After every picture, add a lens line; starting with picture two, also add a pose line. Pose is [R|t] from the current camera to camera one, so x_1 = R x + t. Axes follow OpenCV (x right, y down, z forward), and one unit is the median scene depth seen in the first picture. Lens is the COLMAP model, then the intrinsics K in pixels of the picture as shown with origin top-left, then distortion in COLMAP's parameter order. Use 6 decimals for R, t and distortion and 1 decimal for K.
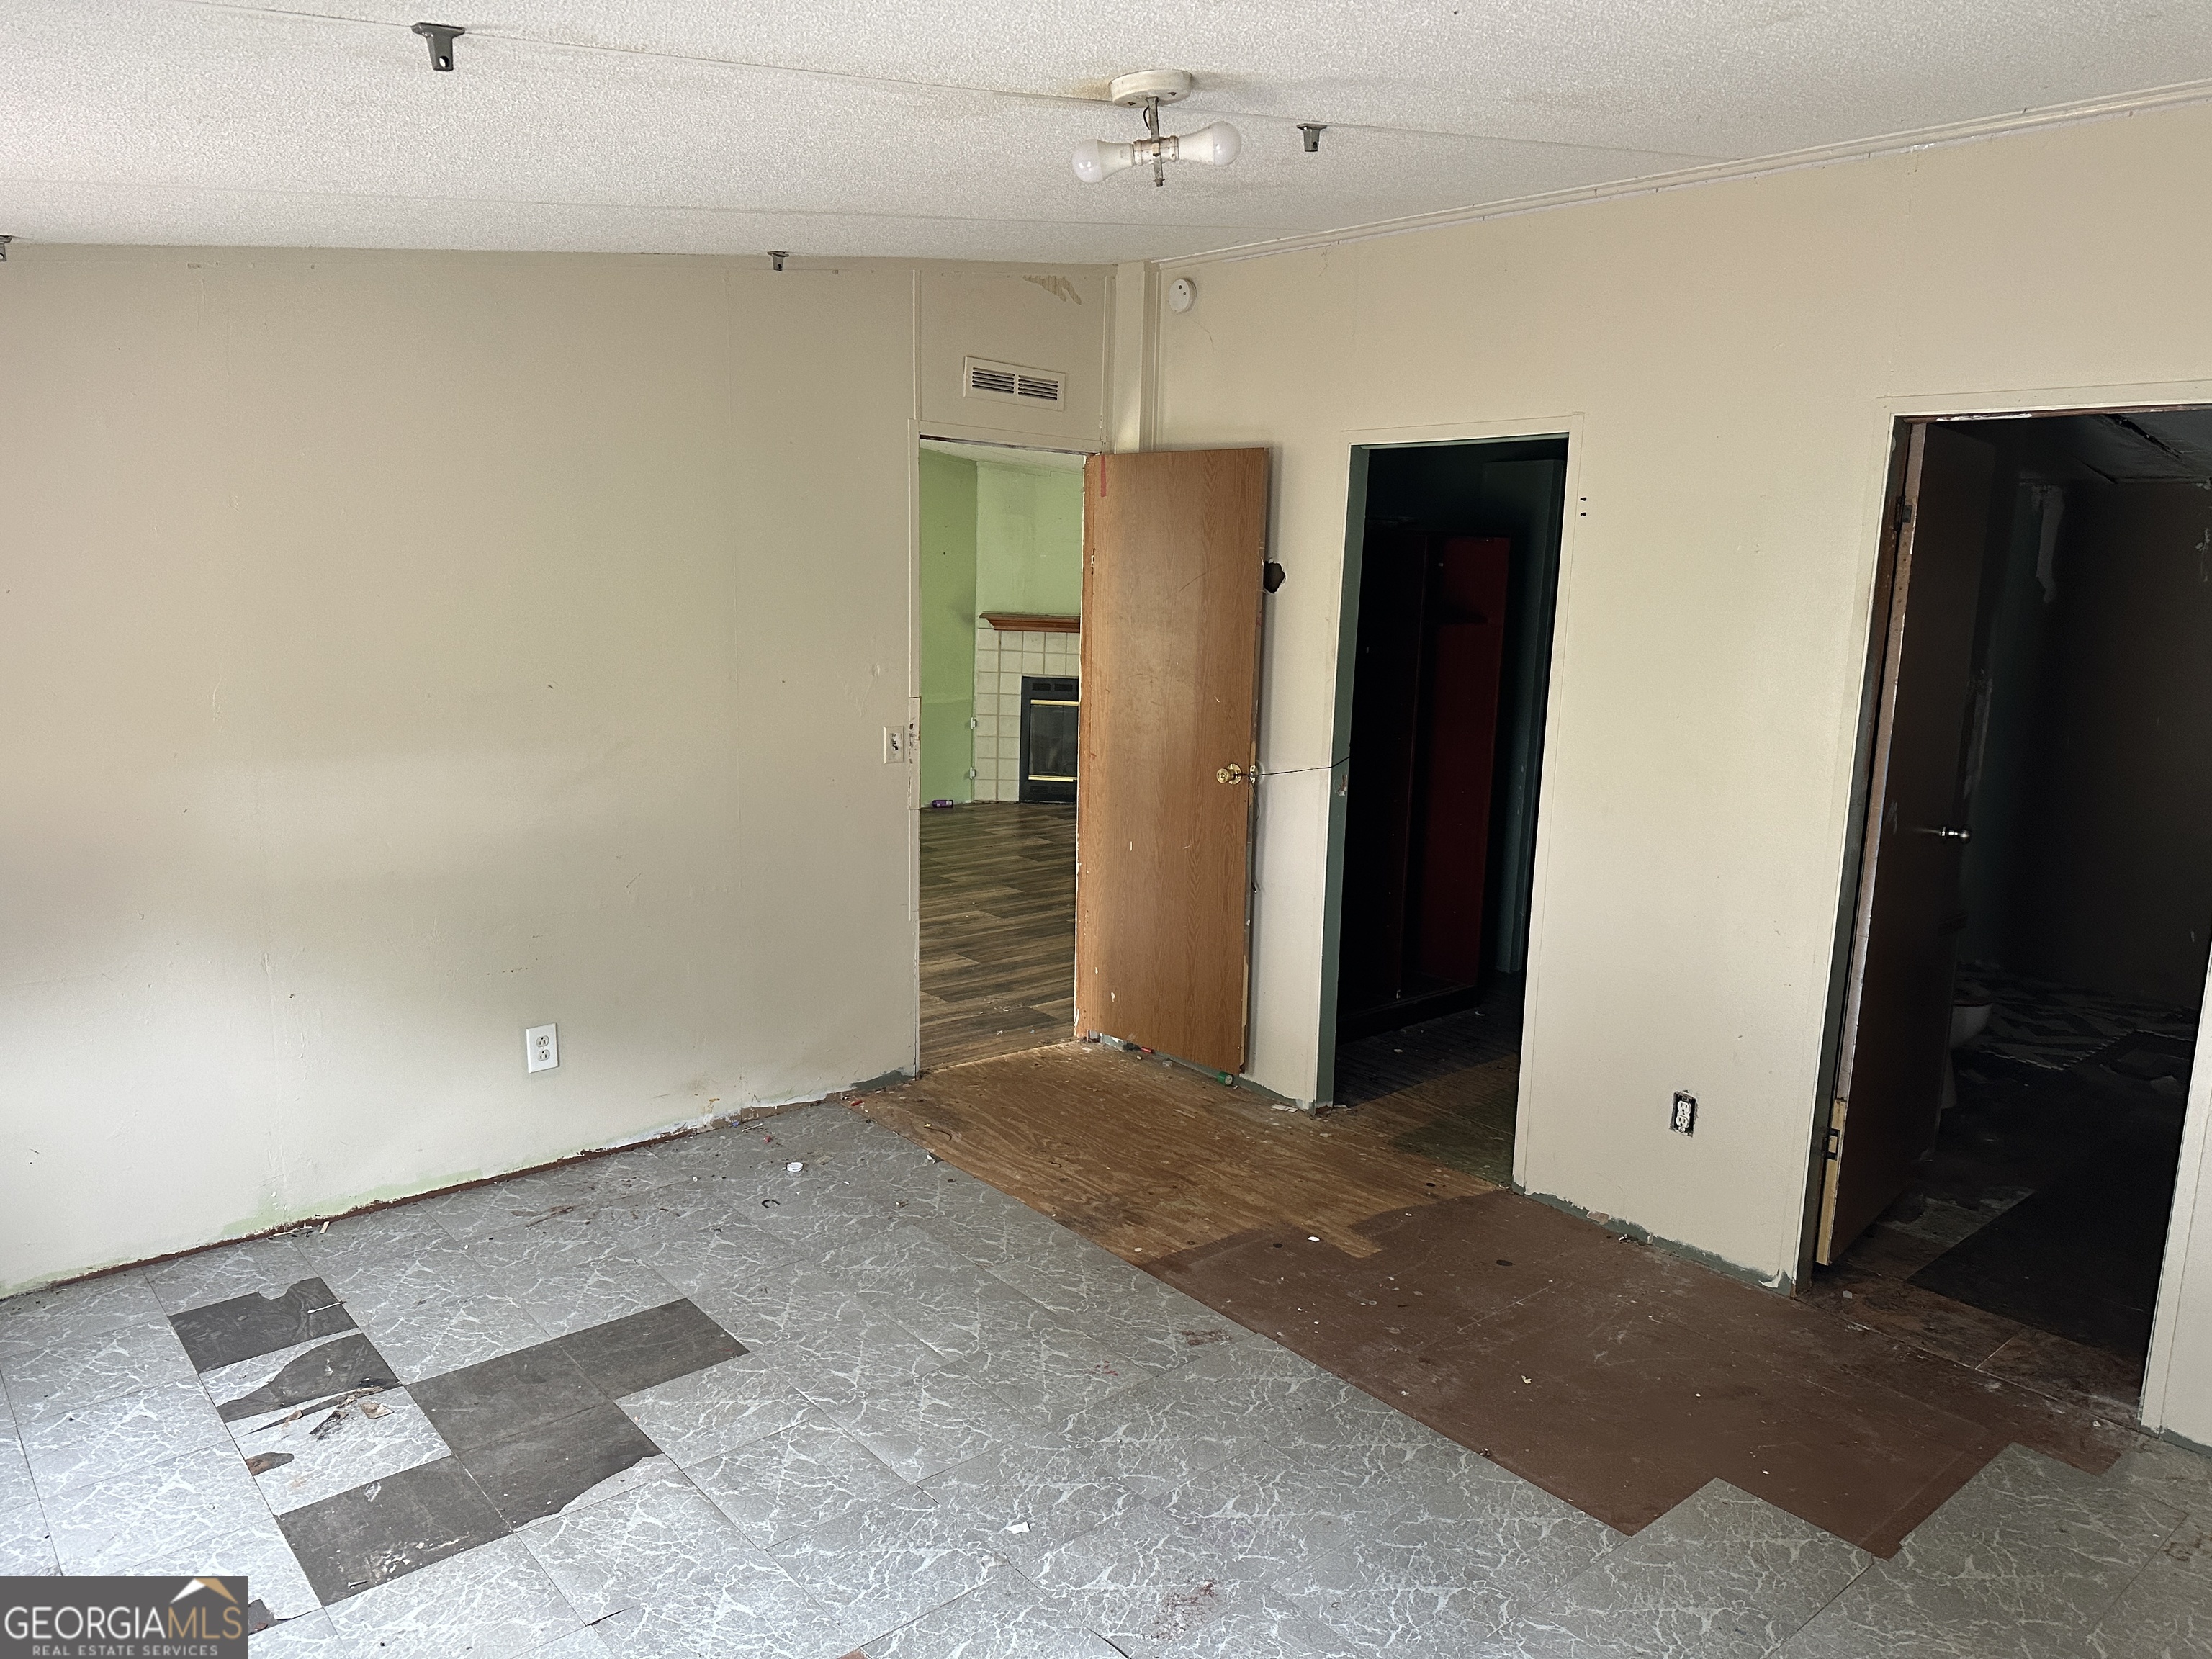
lens RADIAL K [[1548.1, 0, 1106.0], [0, 1548.1, 829.5], [0, 0, 1]] dist [0.098562, -0.120043]
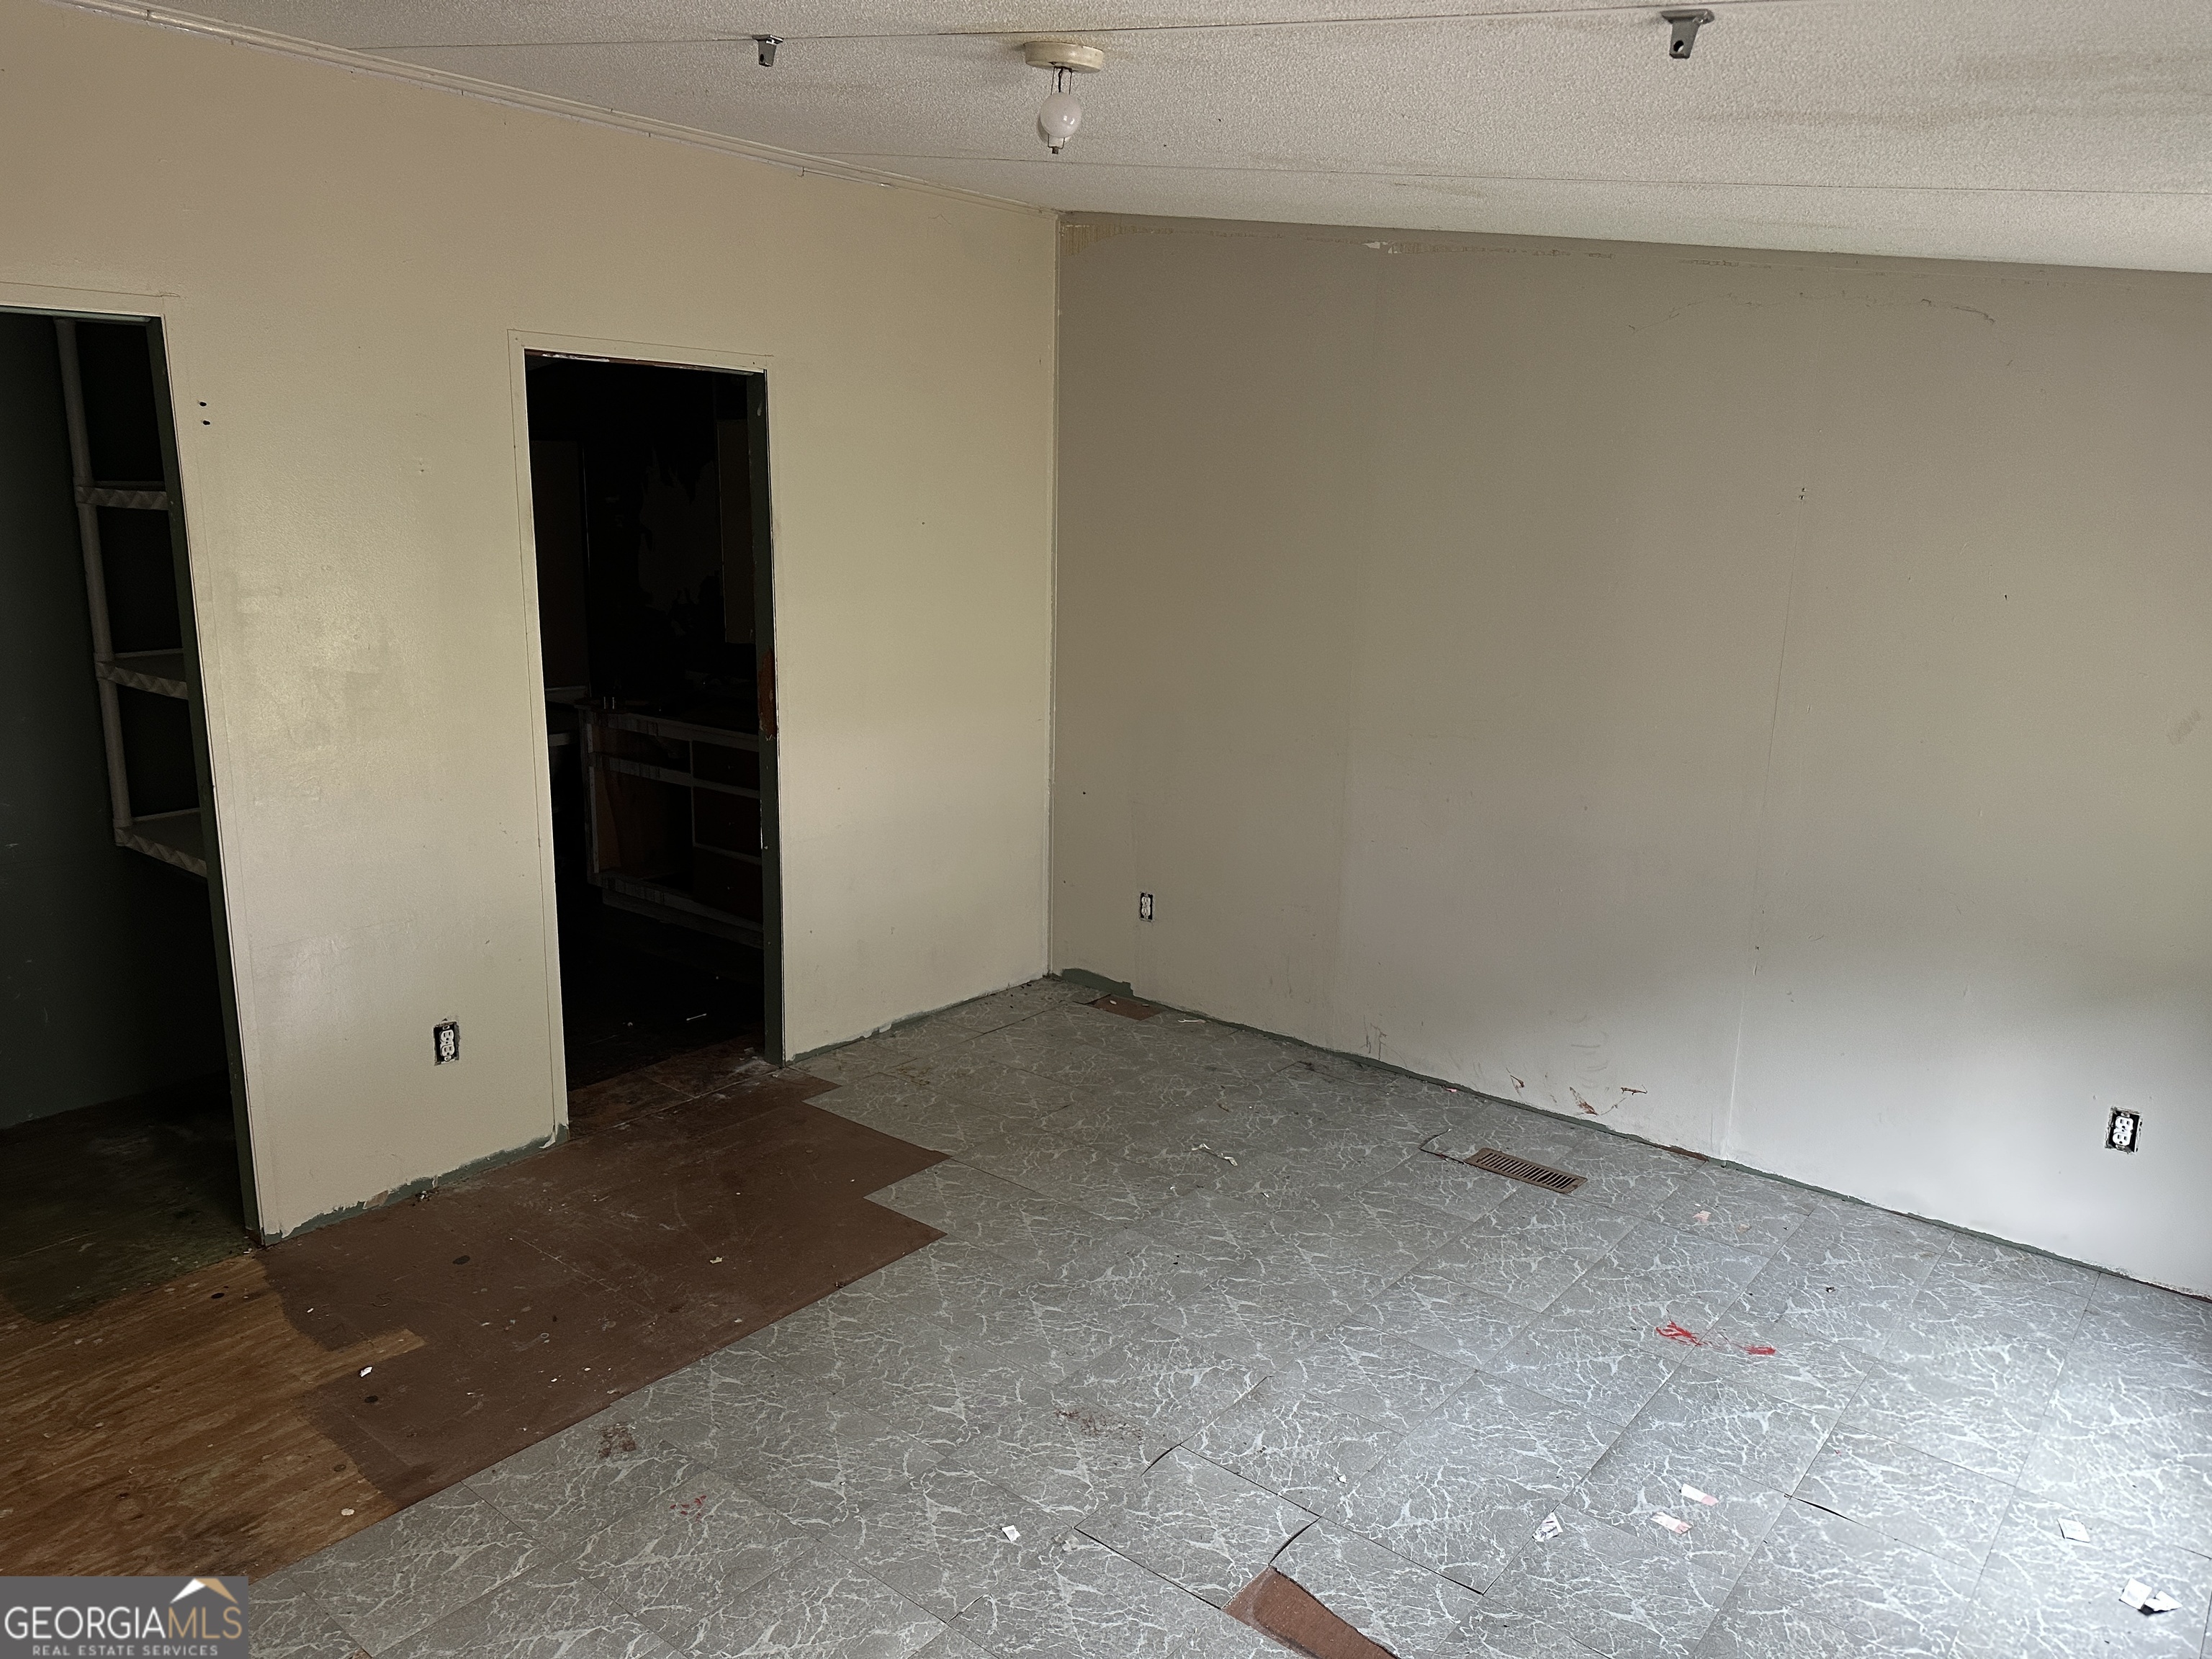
lens RADIAL K [[1554.8, 0, 1106.0], [0, 1554.8, 829.5], [0, 0, 1]] dist [0.040727, -0.047148]
pose [[-0.183081, -0.235488, 0.954477, -0.597289], [0.151462, 0.952539, 0.264062, -0.139497], [-0.971360, 0.192912, -0.138725, 0.682485]]
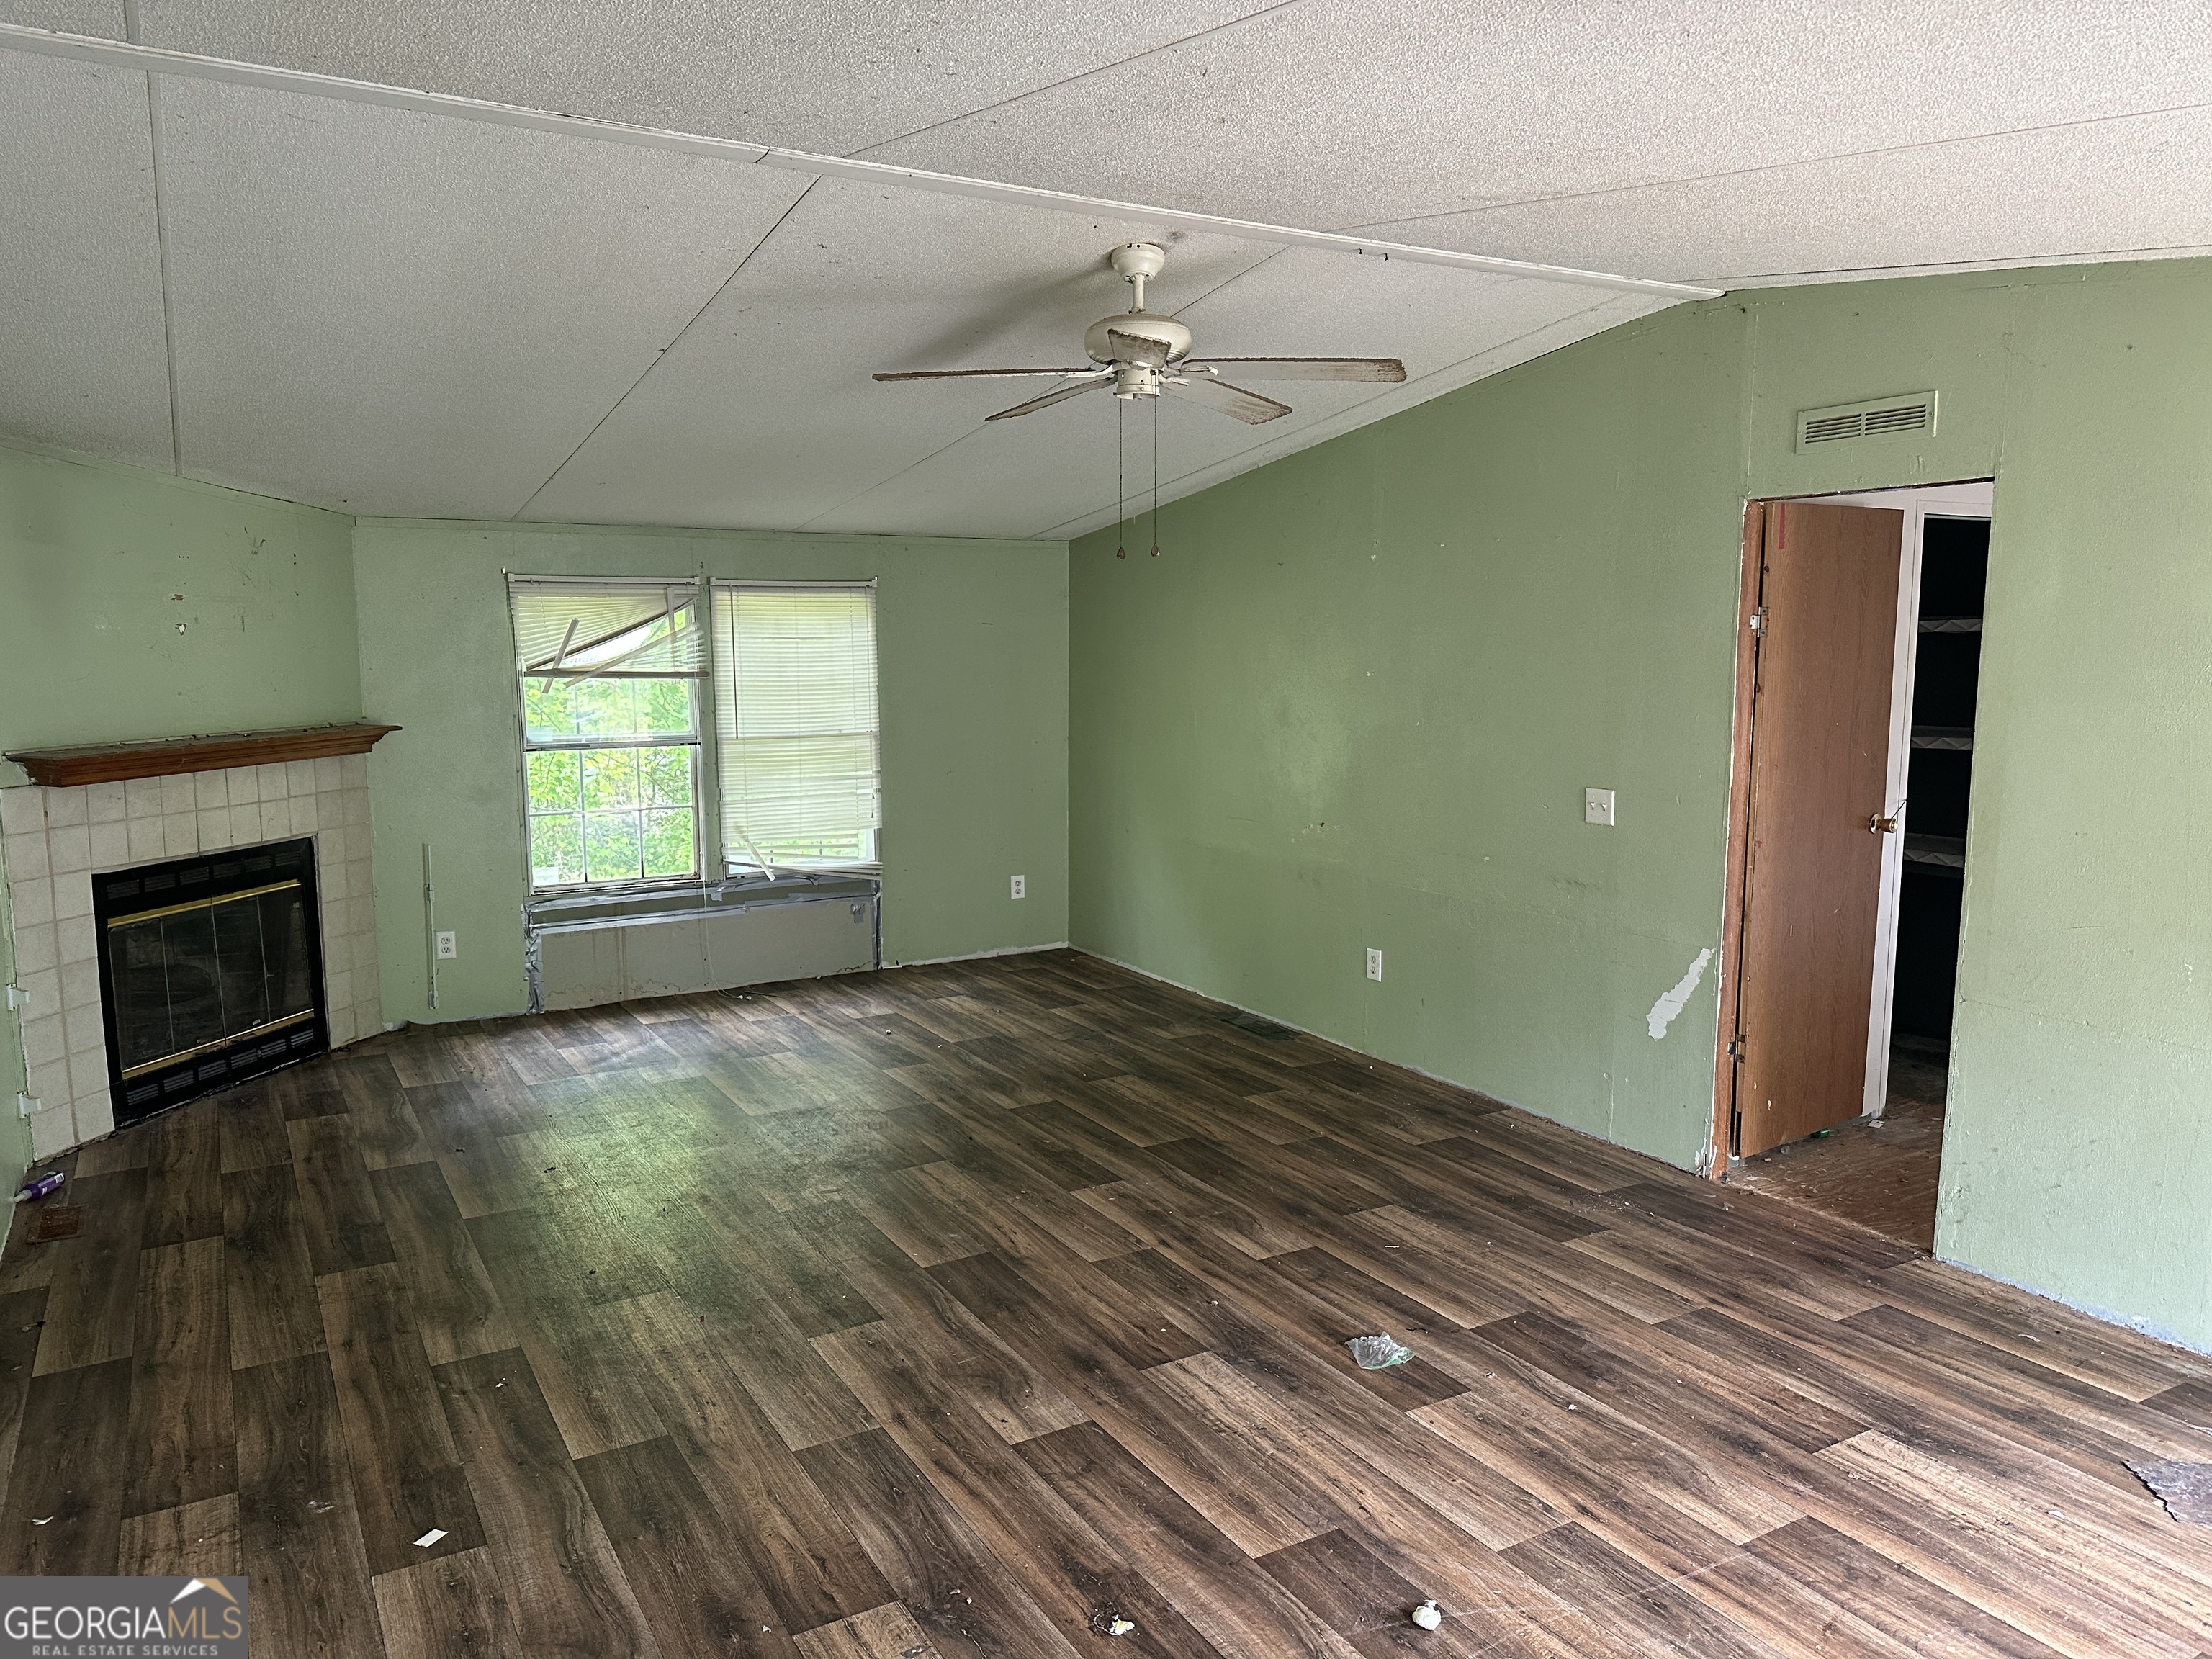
lens RADIAL K [[1554.8, 0, 1106.0], [0, 1554.8, 829.5], [0, 0, 1]] dist [0.040727, -0.047148]
pose [[0.181315, -0.156691, 0.970862, -1.166929], [0.181283, 0.975632, 0.123605, -0.289415], [-0.966572, 0.153589, 0.205303, 1.485190]]
